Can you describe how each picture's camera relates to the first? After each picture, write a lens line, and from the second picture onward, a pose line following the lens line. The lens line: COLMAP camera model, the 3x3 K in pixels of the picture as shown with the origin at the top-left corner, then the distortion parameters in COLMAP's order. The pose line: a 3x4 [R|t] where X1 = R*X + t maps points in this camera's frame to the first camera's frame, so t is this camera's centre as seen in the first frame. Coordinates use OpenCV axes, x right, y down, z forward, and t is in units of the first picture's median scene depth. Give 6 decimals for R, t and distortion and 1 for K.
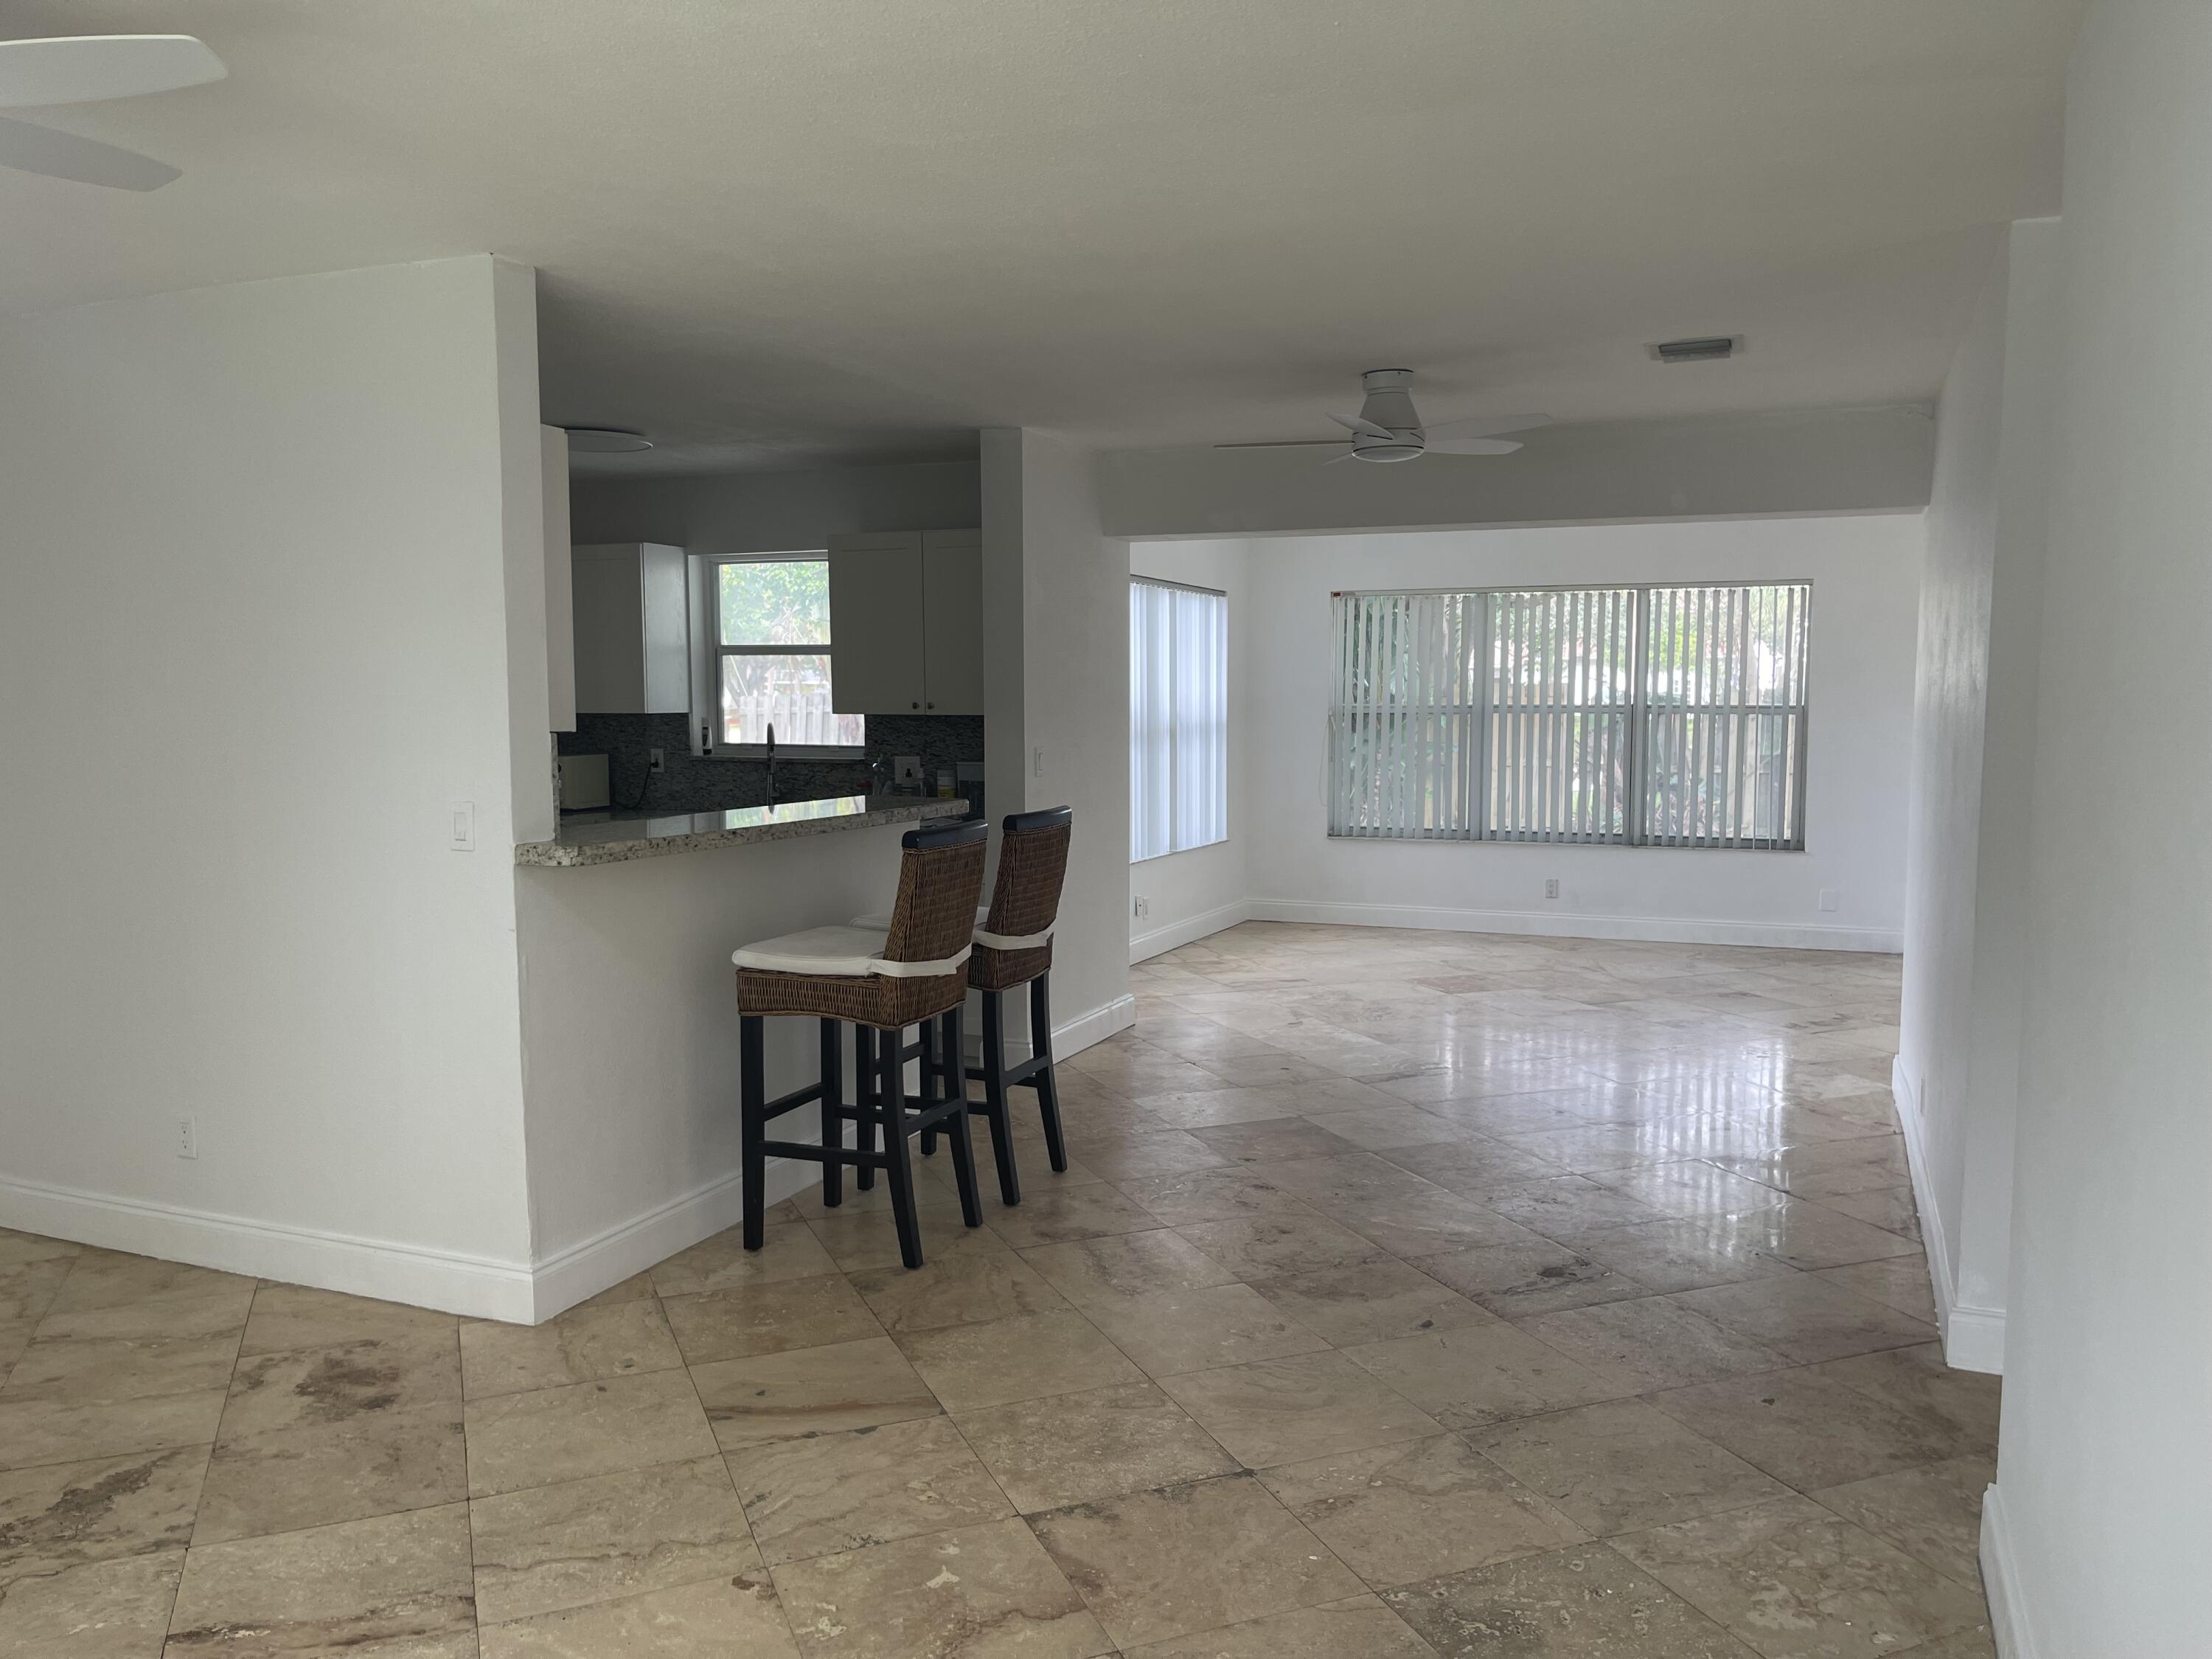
lens RADIAL K [[1672.2, 0, 1119.3], [0, 1672.2, 839.7], [0, 0, 1]] dist [0.069943, -0.093801]
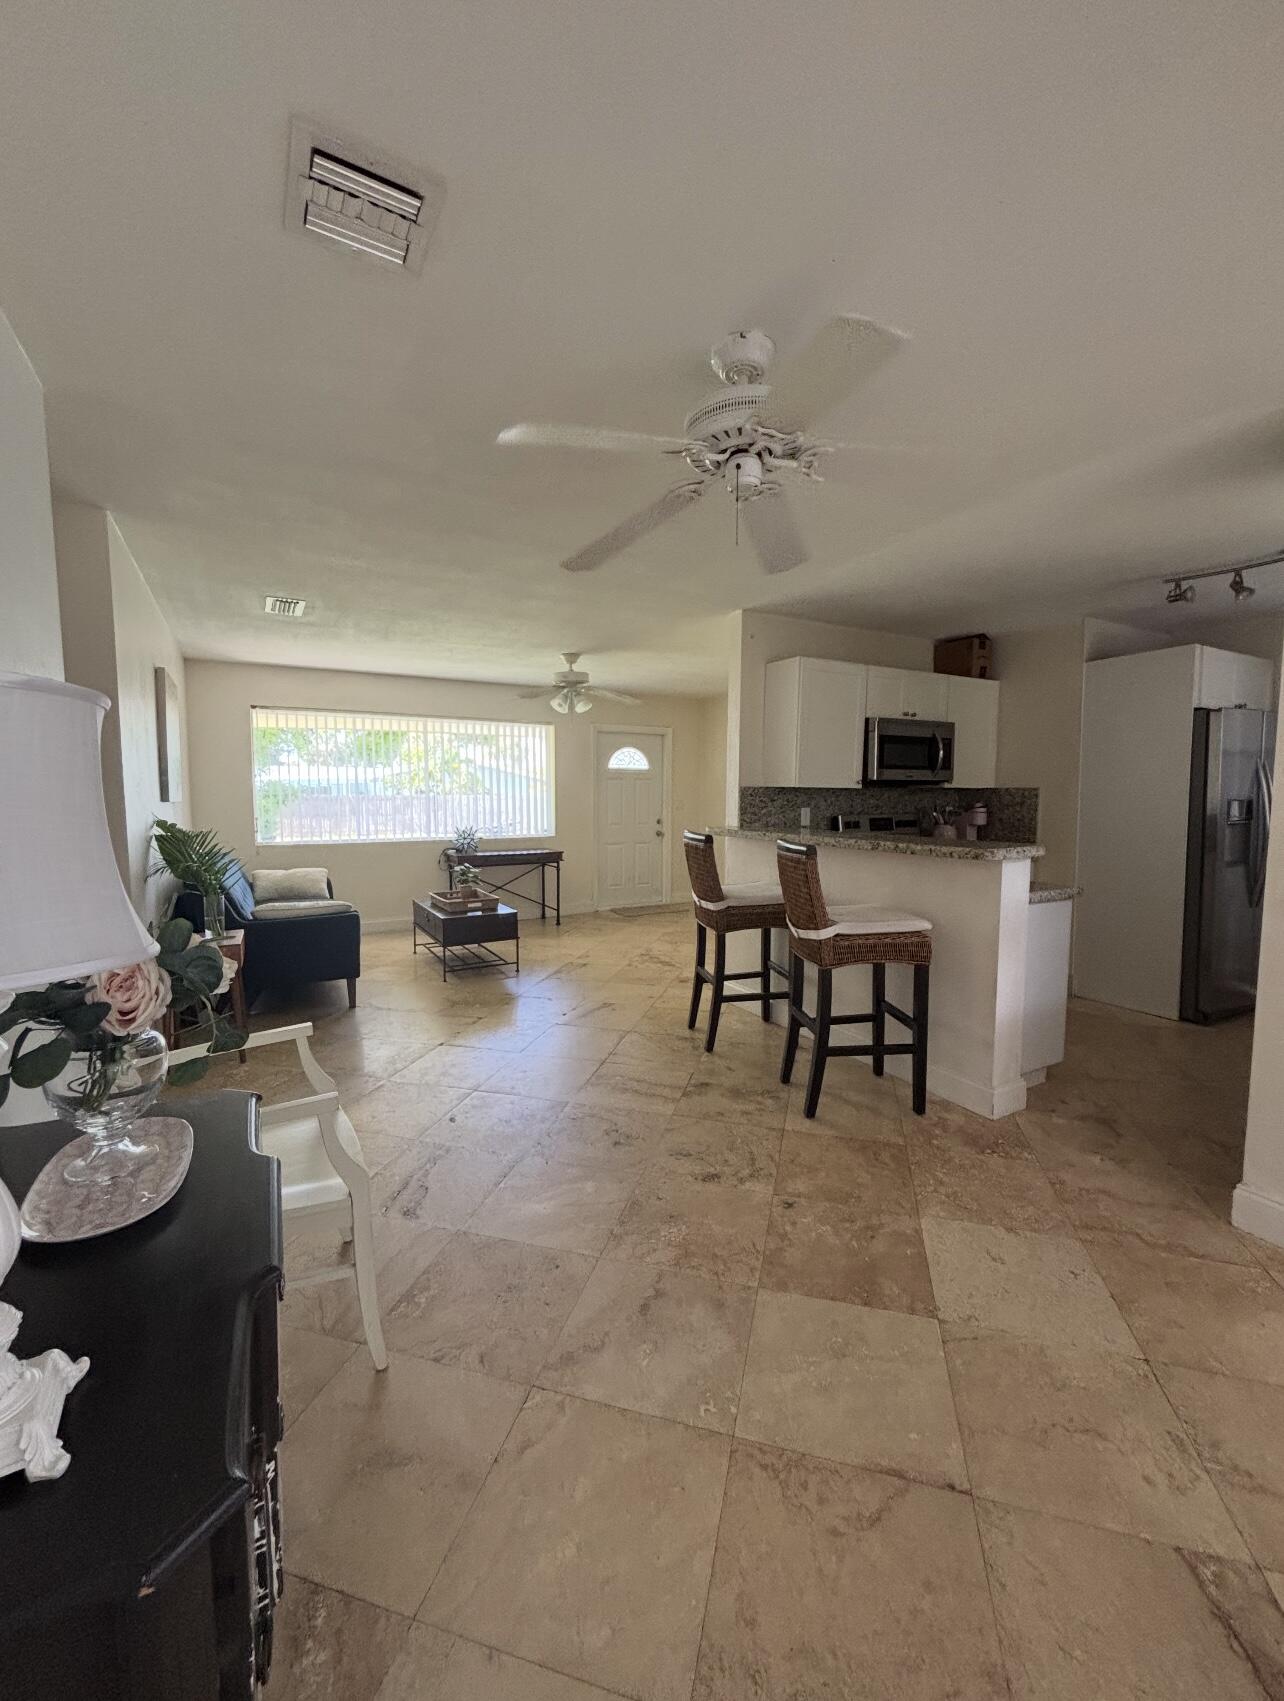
lens RADIAL K [[693.3, 0, 640.7], [0, 693.3, 850.4], [0, 0, 1]] dist [-0.001431, 0.001904]
pose [[-0.622150, 0.067681, -0.779967, 0.317908], [-0.068548, 0.987721, 0.140386, -0.055246], [0.779891, 0.140806, -0.609872, 0.815521]]
